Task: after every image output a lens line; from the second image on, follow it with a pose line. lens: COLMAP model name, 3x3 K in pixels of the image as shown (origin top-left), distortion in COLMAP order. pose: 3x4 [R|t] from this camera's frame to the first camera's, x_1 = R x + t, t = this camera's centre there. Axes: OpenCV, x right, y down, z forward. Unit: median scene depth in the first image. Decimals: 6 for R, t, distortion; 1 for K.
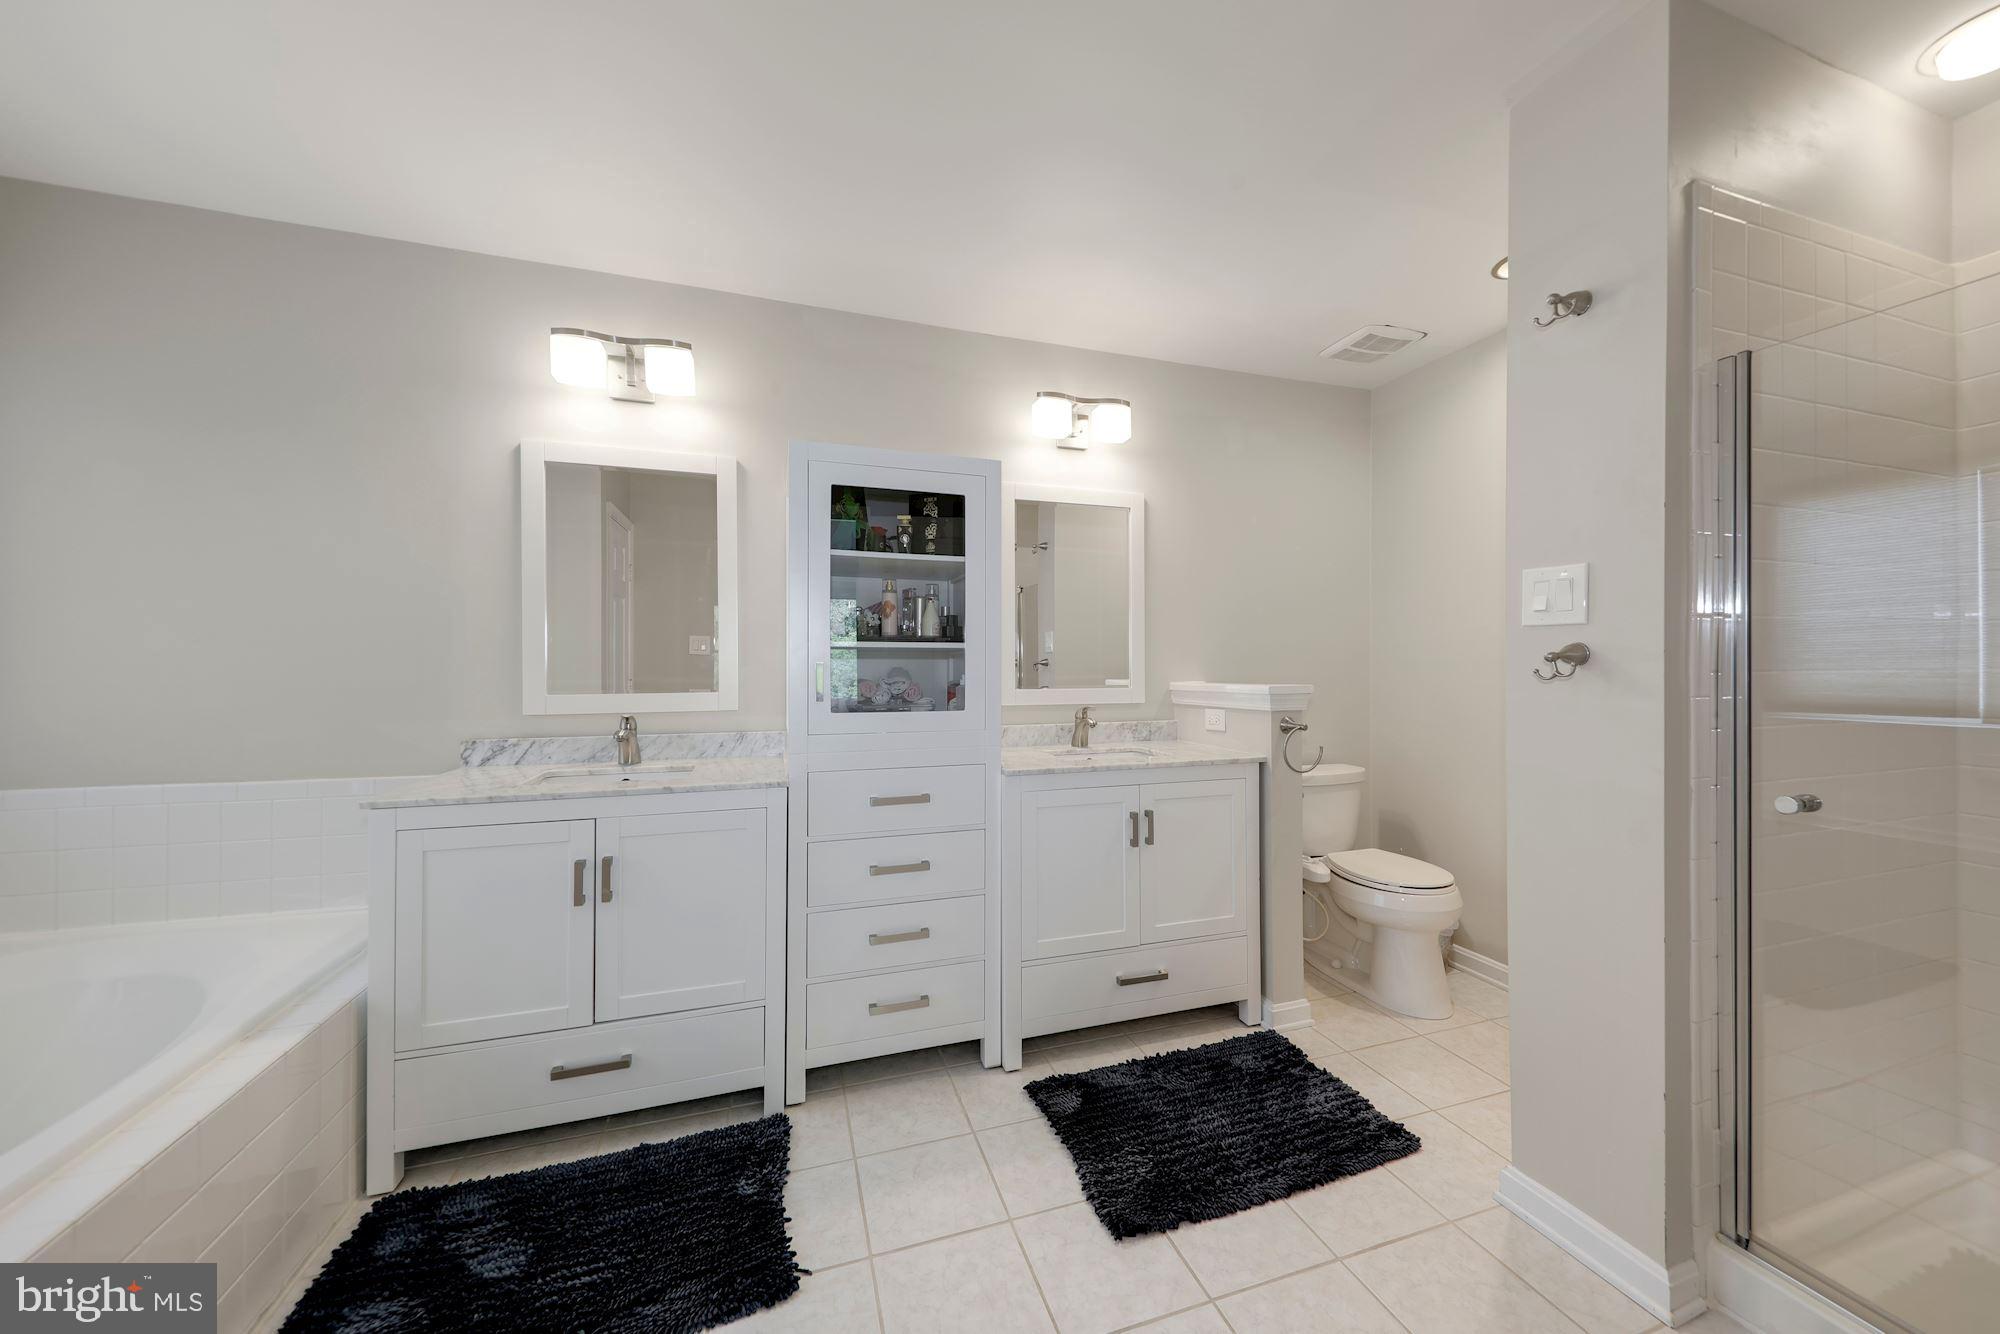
lens RADIAL K [[765.6, 0, 985.7], [0, 765.6, 672.8], [0, 0, 1]] dist [0.002329, 0.000017]
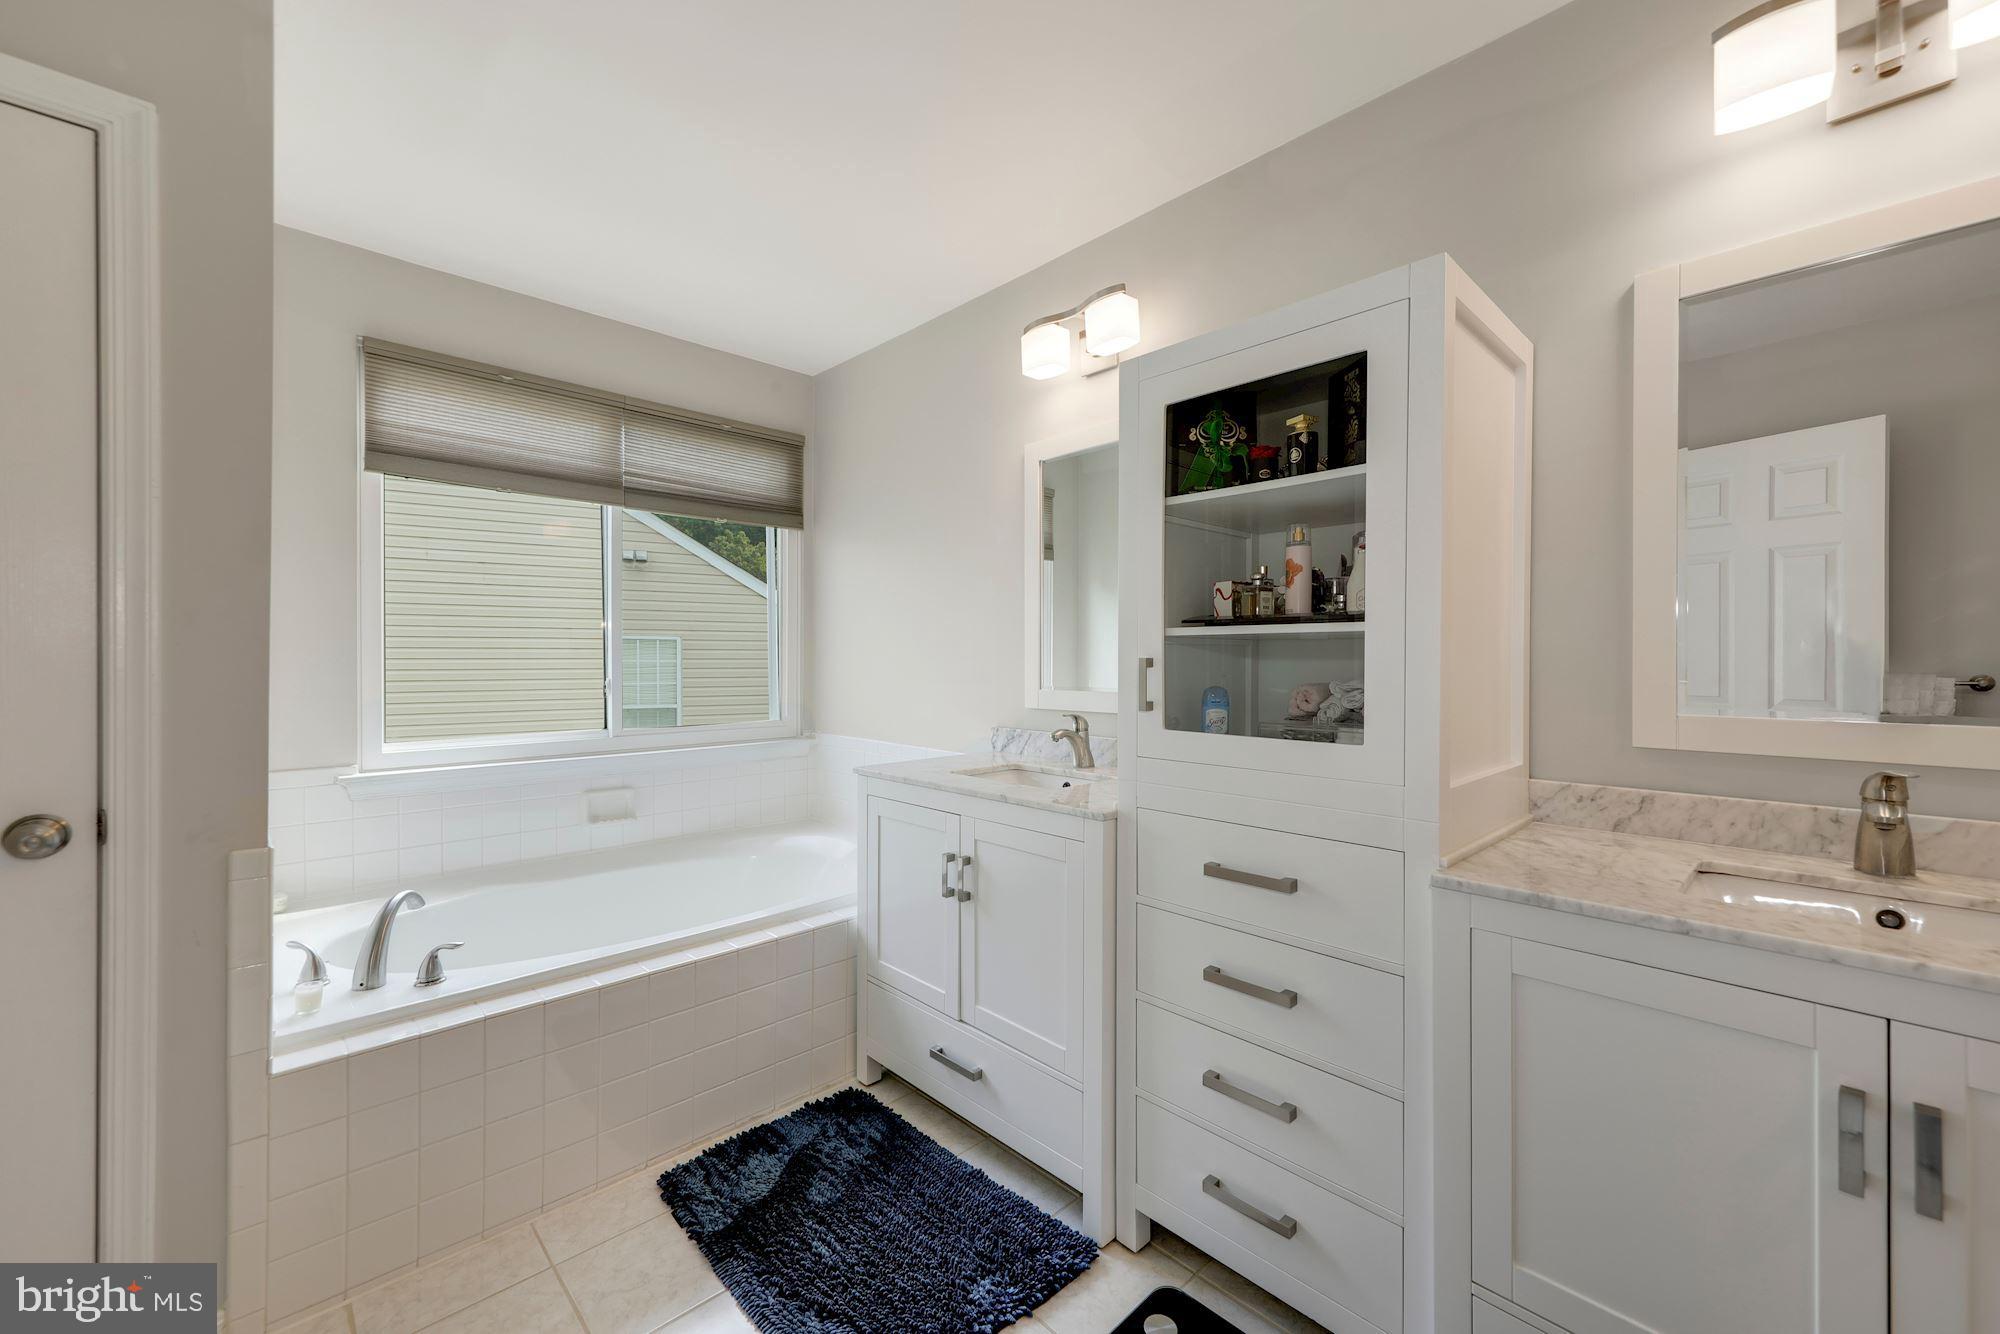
lens RADIAL K [[799.6, 0, 997.5], [0, 799.6, 664.9], [0, 0, 1]] dist [0.009645, -0.000005]
pose [[0.403880, 0.008742, -0.914770, 0.396813], [-0.007667, 0.999952, 0.006171, -0.010070], [0.914780, 0.004521, 0.403927, 0.538877]]
